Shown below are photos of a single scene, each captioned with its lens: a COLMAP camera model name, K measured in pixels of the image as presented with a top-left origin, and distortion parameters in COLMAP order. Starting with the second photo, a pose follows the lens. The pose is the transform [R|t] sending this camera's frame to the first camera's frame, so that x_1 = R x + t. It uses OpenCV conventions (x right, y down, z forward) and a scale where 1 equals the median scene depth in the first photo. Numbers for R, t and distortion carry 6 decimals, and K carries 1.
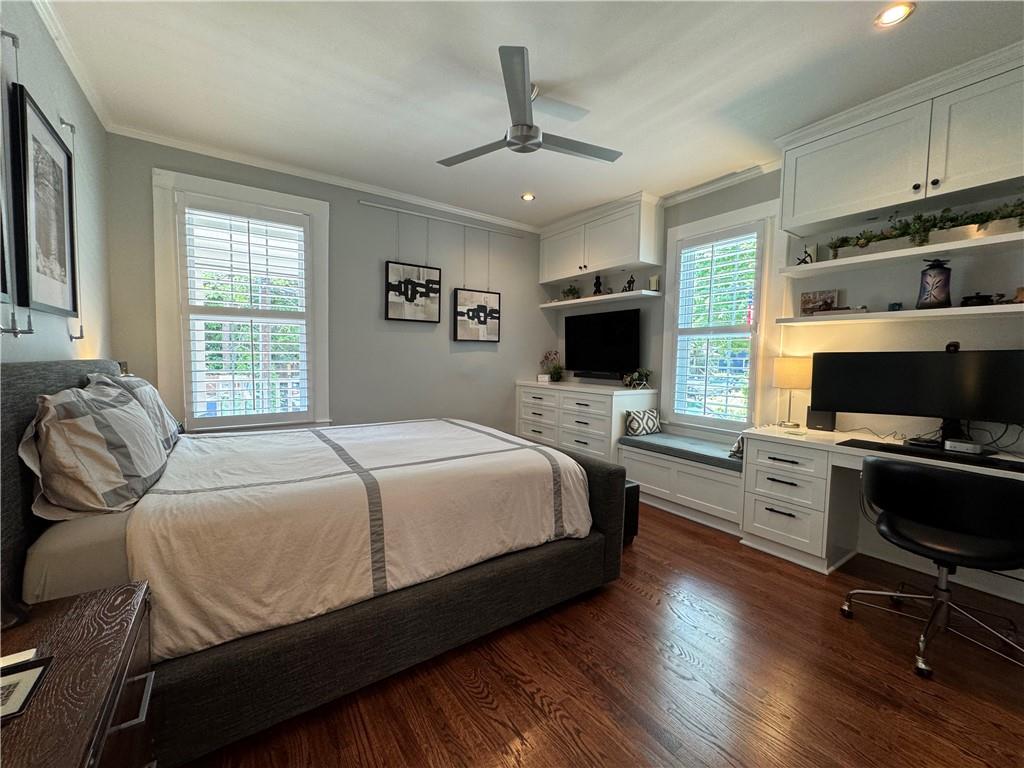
lens RADIAL K [[408.7, 0, 510.1], [0, 408.7, 383.0], [0, 0, 1]] dist [-0.001573, -0.000174]
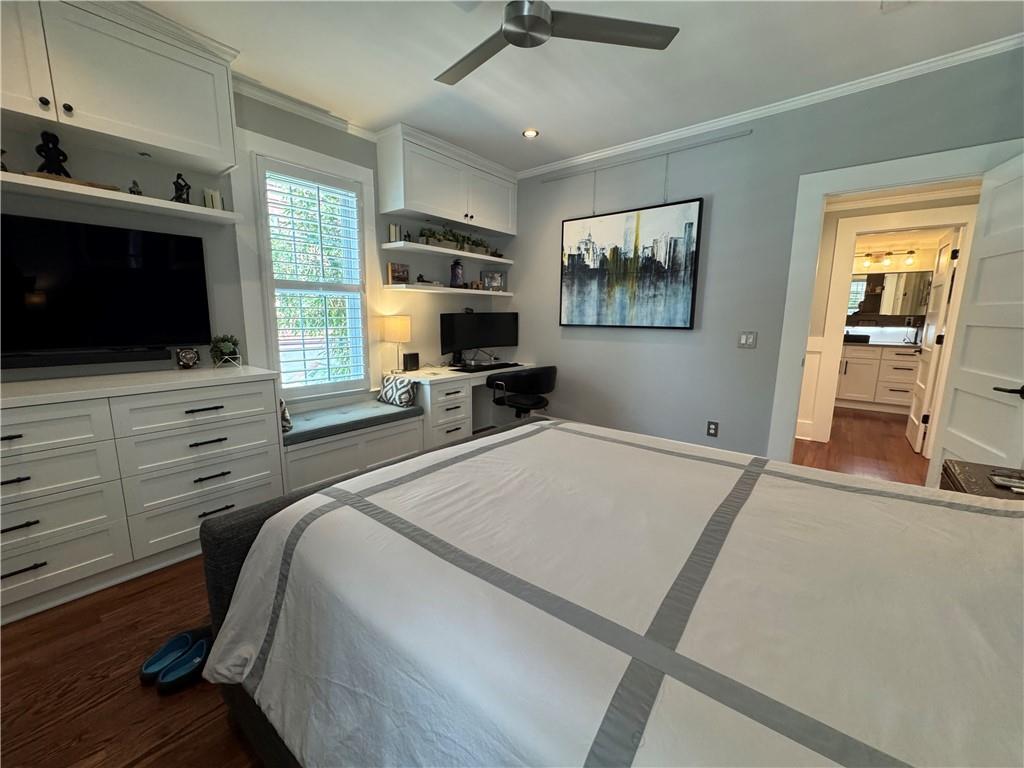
lens RADIAL K [[408.7, 0, 519.2], [0, 408.7, 383.1], [0, 0, 1]] dist [-0.001573, -0.000174]
pose [[-0.299963, -0.179991, 0.936817, -0.473991], [0.042918, 0.978498, 0.201741, -0.077697], [-0.952985, 0.100721, -0.285788, 0.801904]]
